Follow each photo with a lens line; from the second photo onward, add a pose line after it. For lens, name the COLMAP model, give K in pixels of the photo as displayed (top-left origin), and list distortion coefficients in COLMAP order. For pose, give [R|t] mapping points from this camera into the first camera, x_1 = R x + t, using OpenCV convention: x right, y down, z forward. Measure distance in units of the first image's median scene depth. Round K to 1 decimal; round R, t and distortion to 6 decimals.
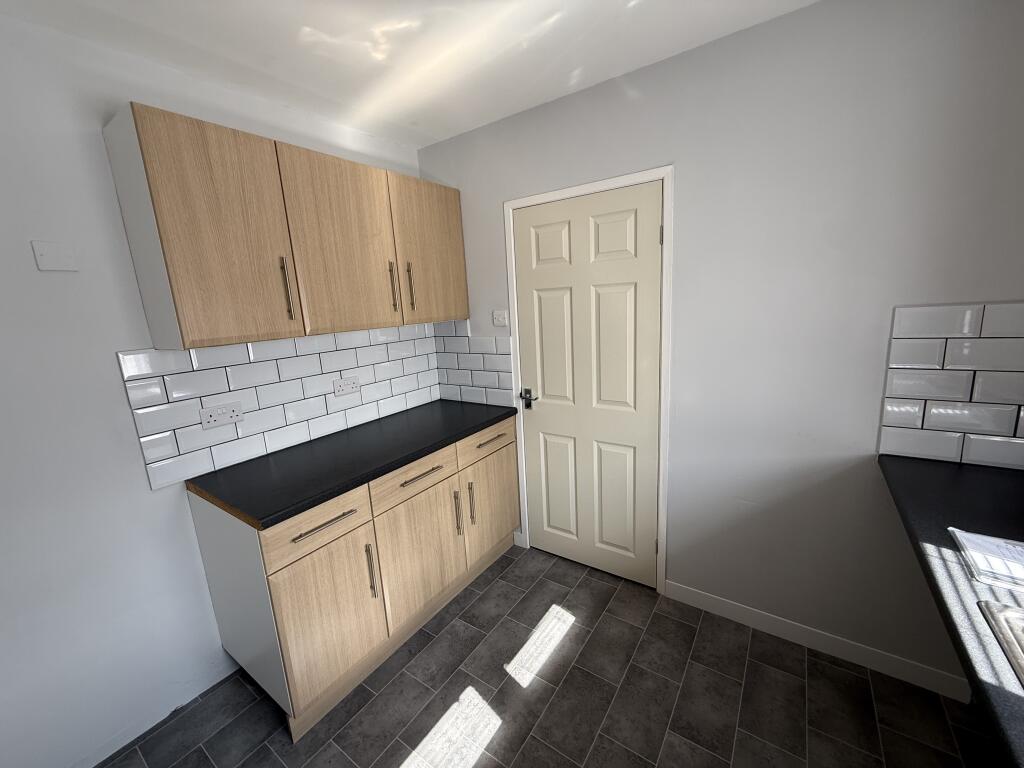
lens RADIAL K [[409.4, 0, 509.7], [0, 409.4, 381.1], [0, 0, 1]] dist [0.000279, 0.000055]
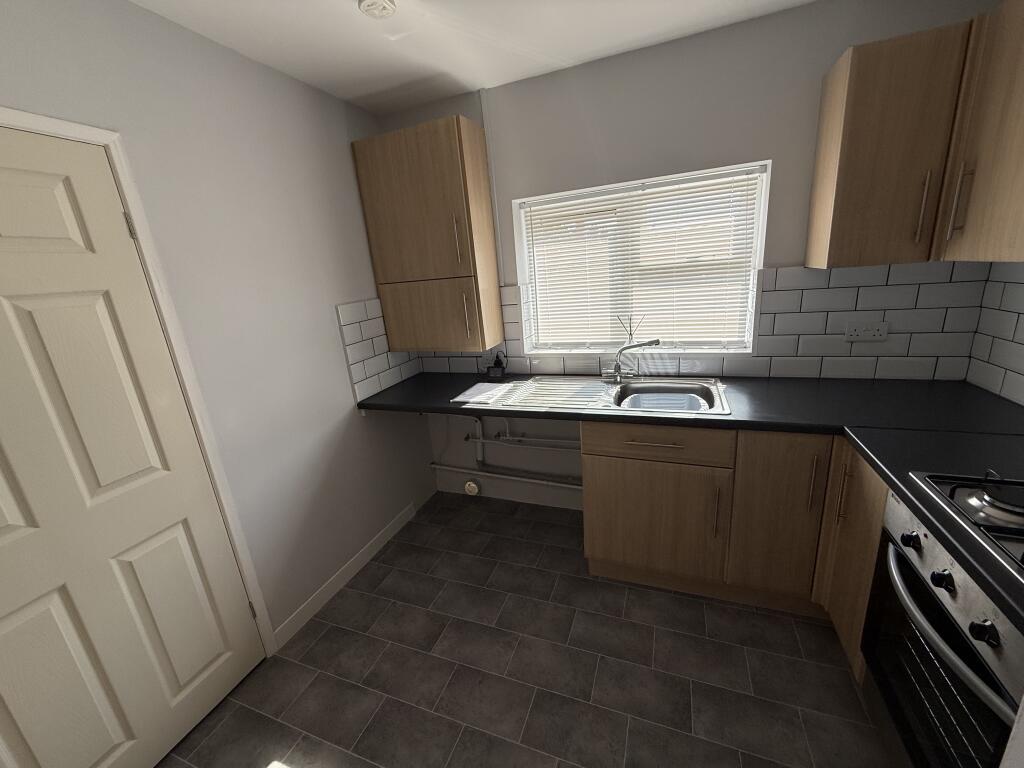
lens RADIAL K [[409.4, 0, 510.4], [0, 409.4, 382.9], [0, 0, 1]] dist [0.000279, 0.000055]
pose [[-0.235107, -0.184784, 0.954243, -0.567555], [0.286519, 0.924962, 0.249706, -0.091181], [-0.928780, 0.332116, -0.164521, 0.619077]]
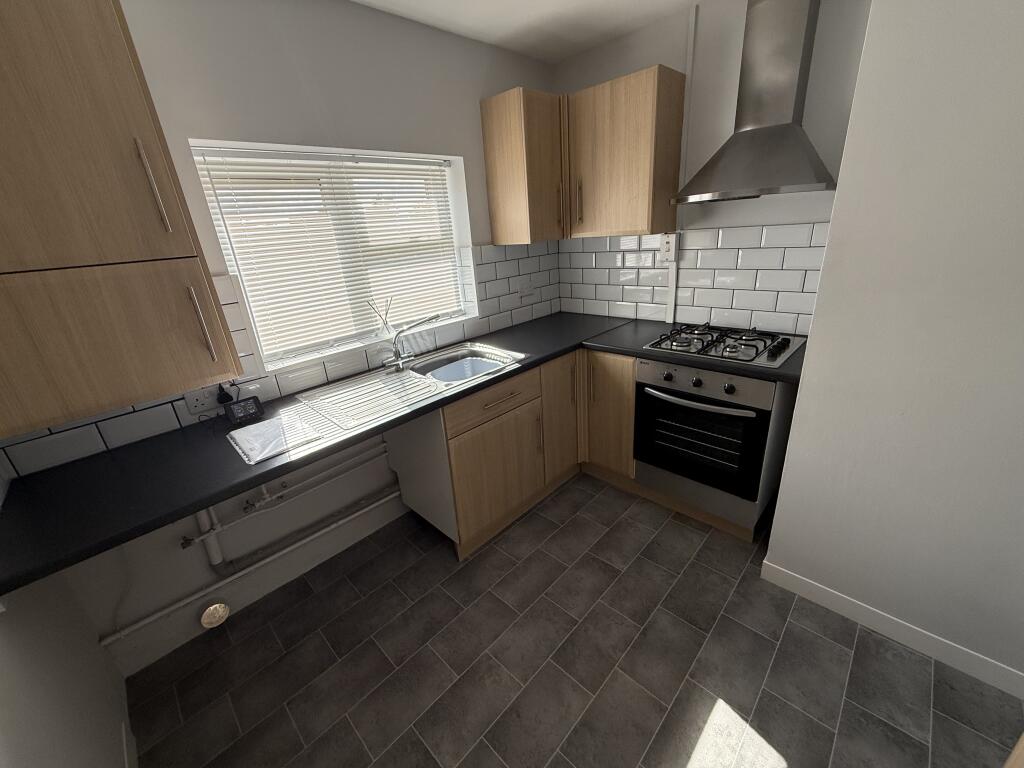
lens RADIAL K [[409.4, 0, 513.1], [0, 409.4, 382.2], [0, 0, 1]] dist [0.000279, 0.000055]
pose [[-0.978639, 0.066897, 0.194396, 0.312903], [0.160369, 0.840059, 0.518250, -0.273946], [-0.128635, 0.538355, -0.832843, 1.295193]]
